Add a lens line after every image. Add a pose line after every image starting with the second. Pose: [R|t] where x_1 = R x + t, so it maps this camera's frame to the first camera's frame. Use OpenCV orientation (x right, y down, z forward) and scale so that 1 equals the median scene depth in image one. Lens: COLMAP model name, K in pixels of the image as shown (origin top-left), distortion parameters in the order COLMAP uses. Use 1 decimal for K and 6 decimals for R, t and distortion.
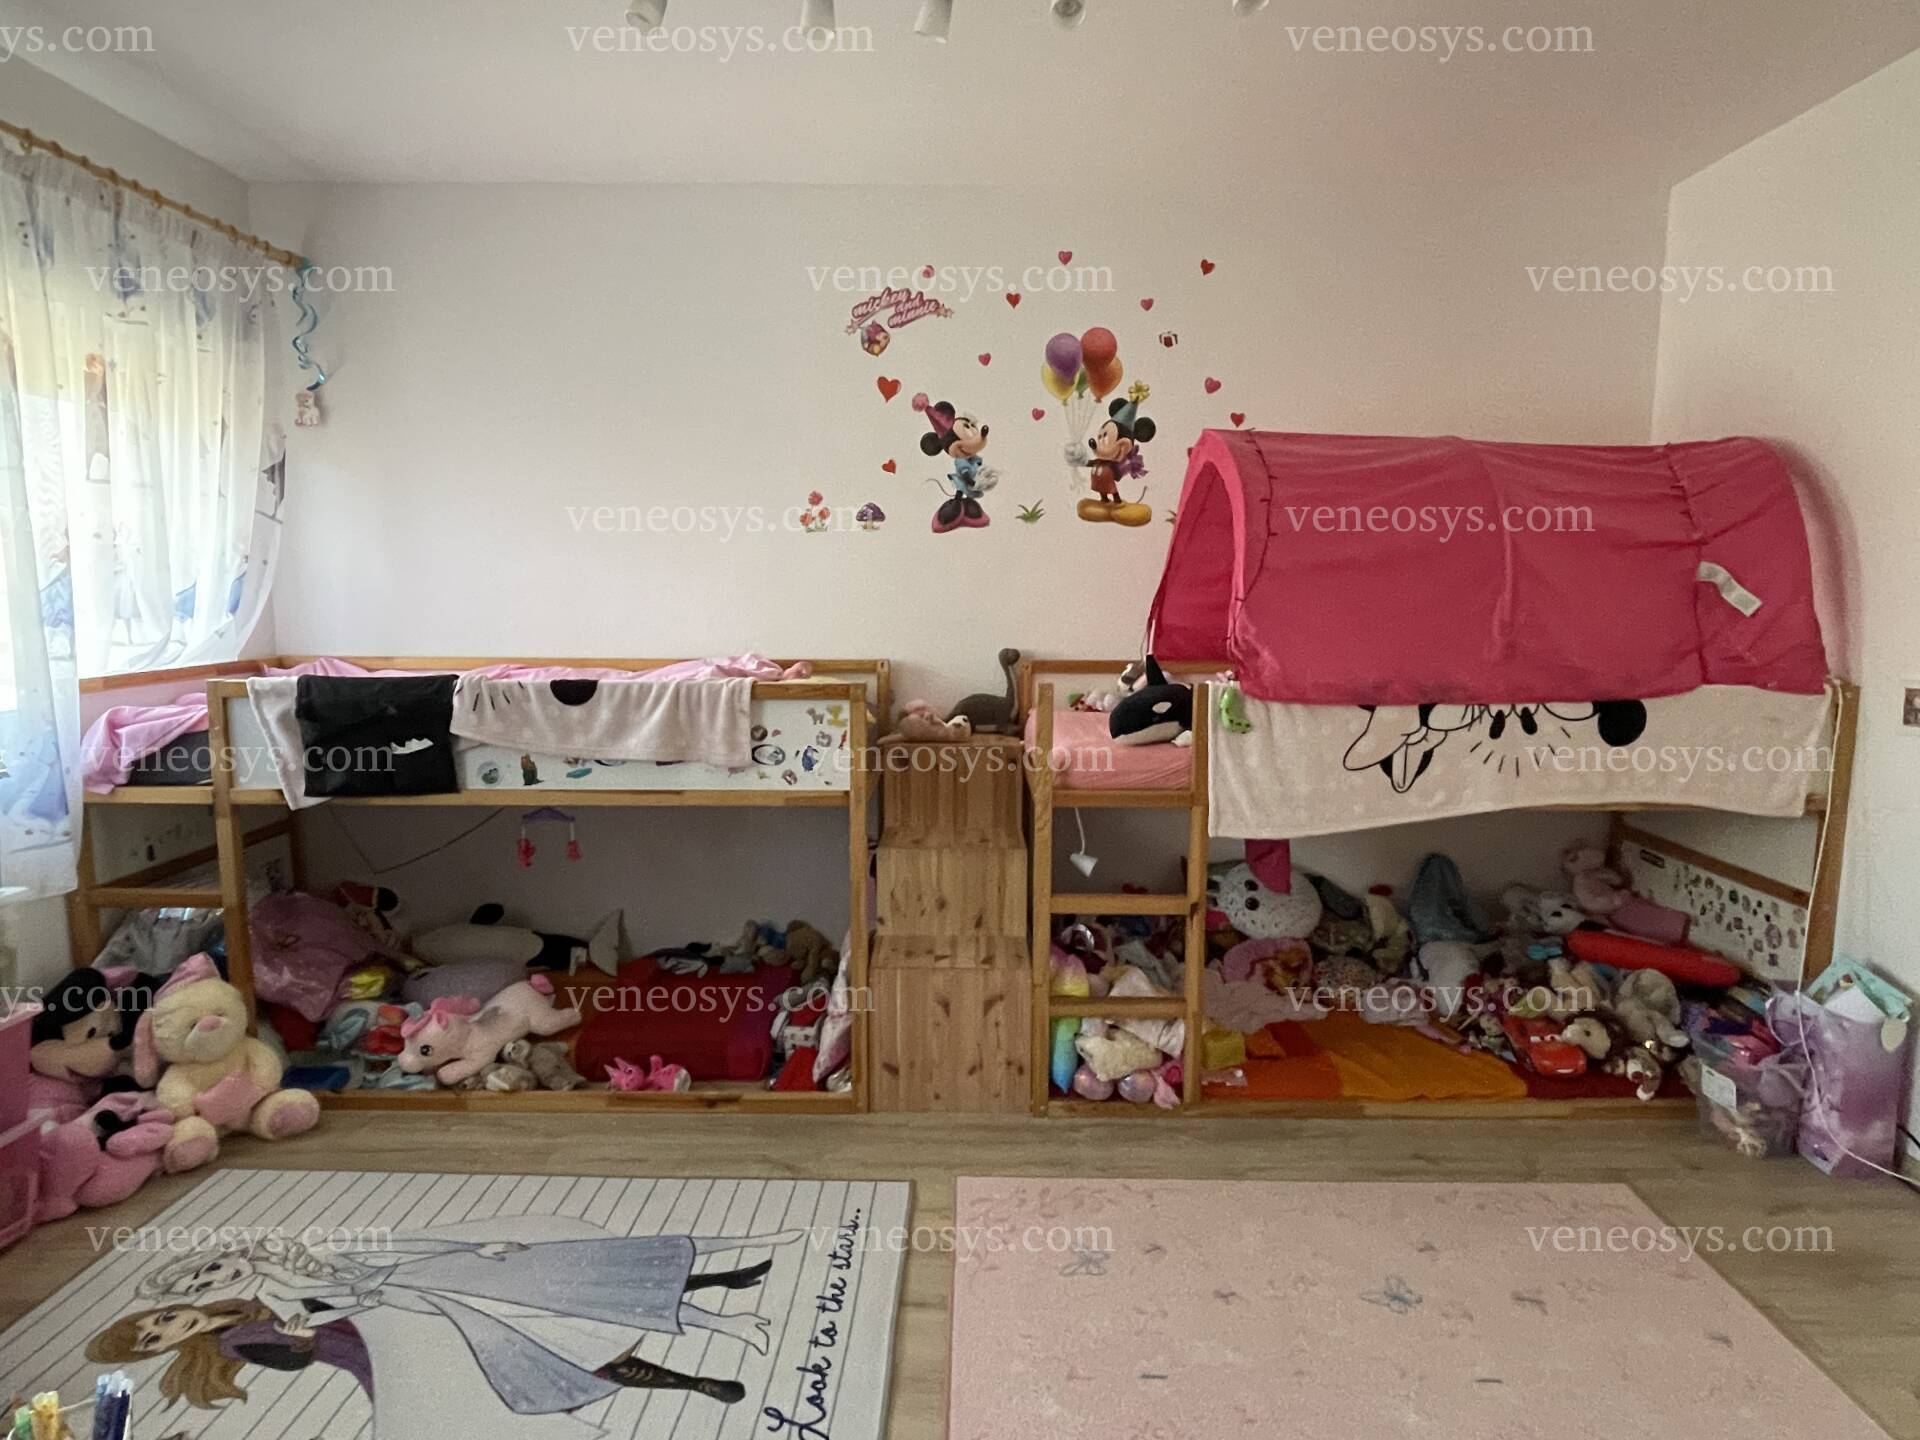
lens RADIAL K [[1111.8, 0, 966.5], [0, 1111.8, 714.2], [0, 0, 1]] dist [0.004140, -0.008158]
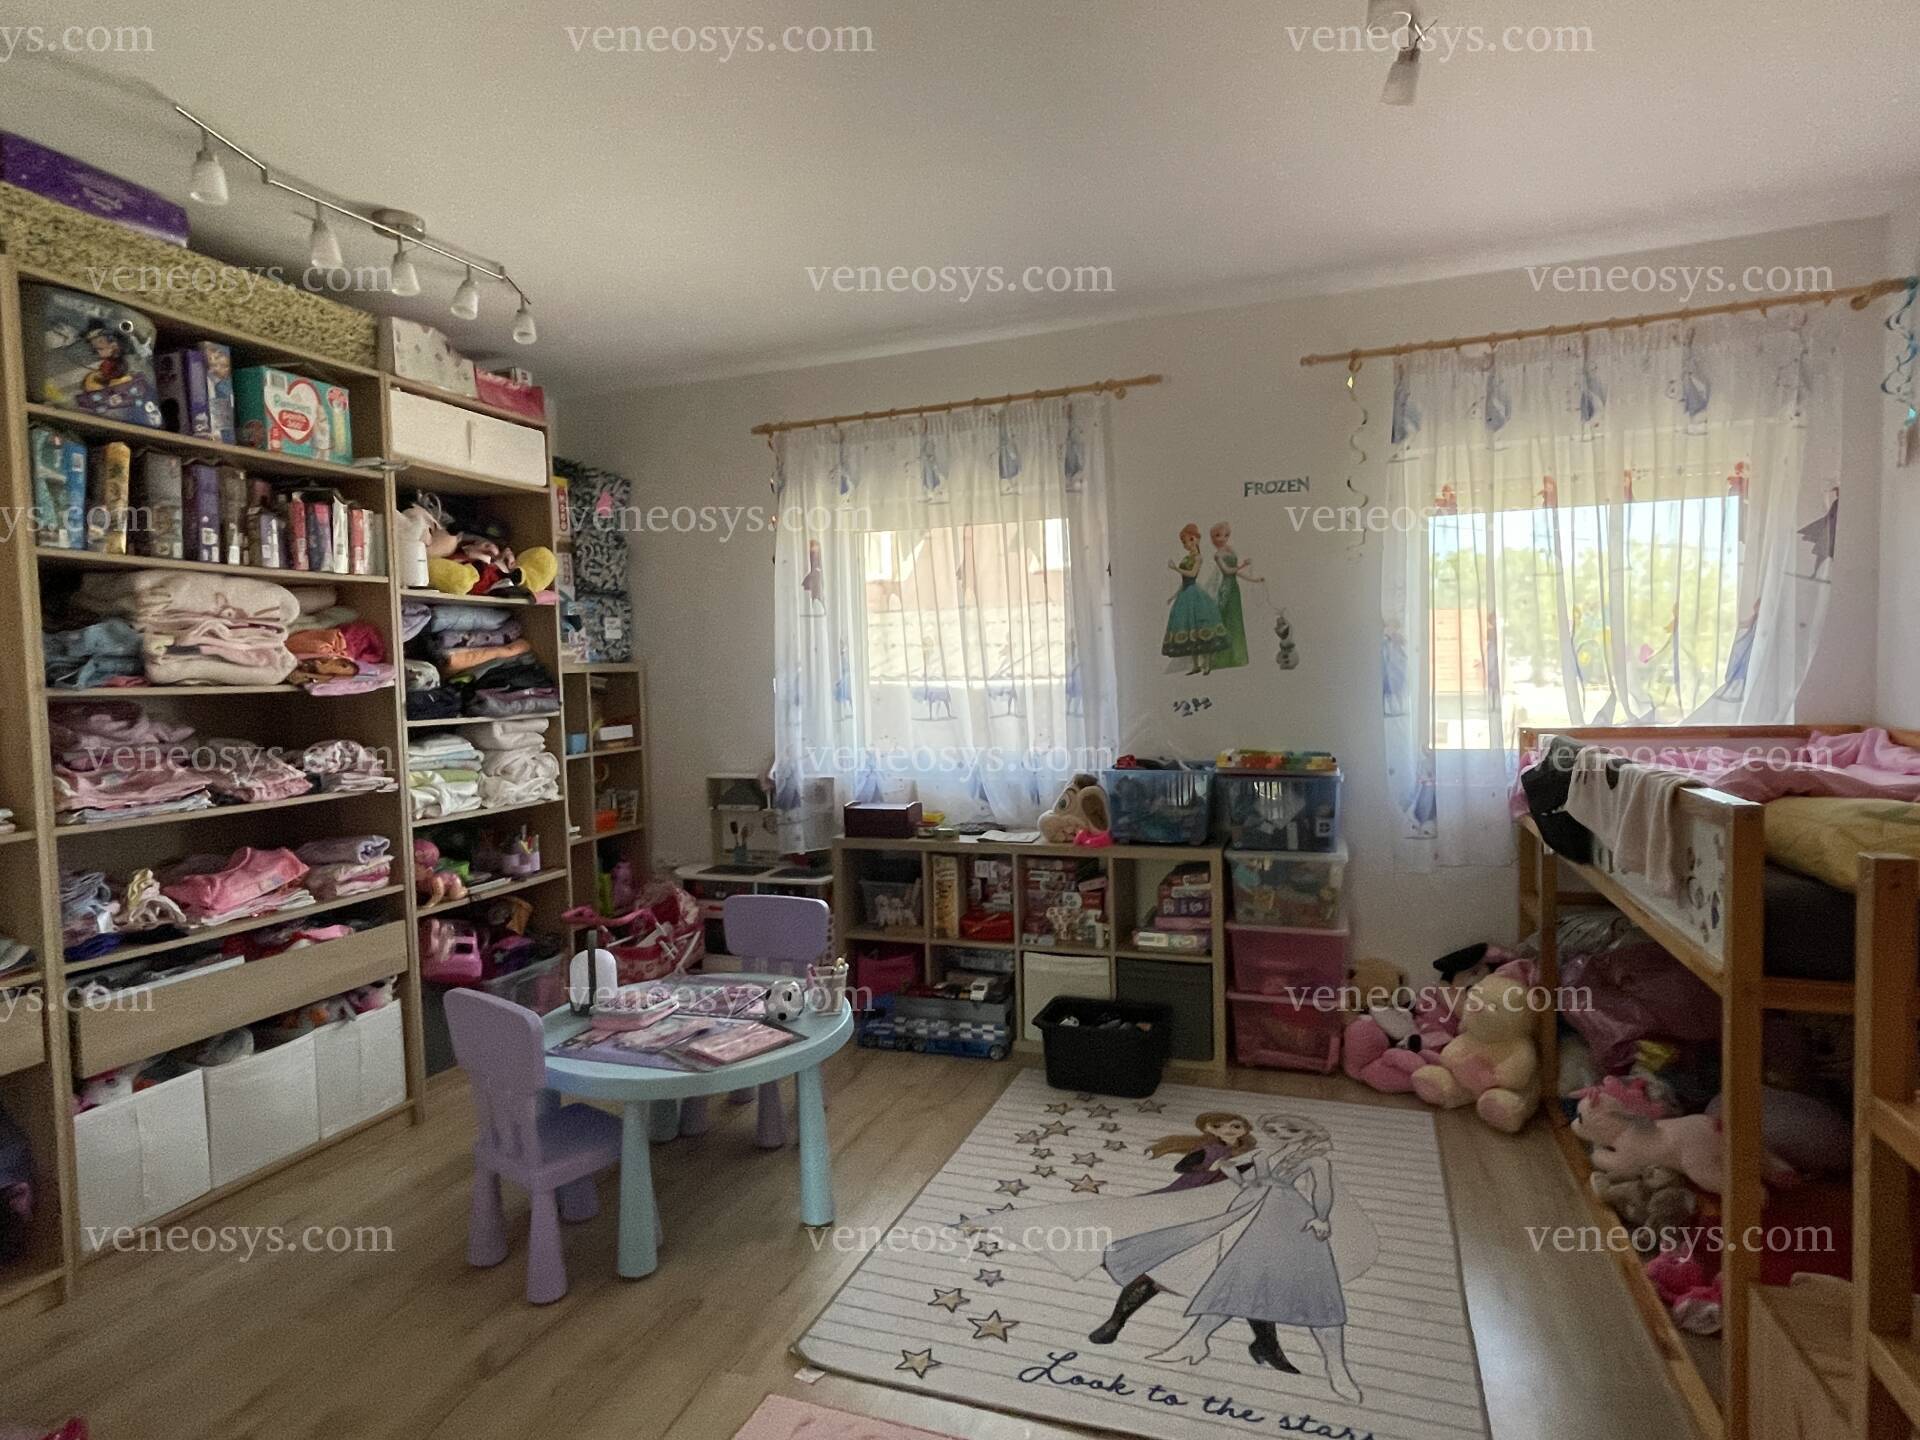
lens RADIAL K [[1074.4, 0, 964.9], [0, 1074.4, 720.0], [0, 0, 1]] dist [-0.001121, -0.000004]
pose [[-0.303607, 0.054805, -0.951220, 0.821287], [-0.087080, 0.992570, 0.084981, -0.123857], [0.948810, 0.108633, -0.296578, 1.035262]]
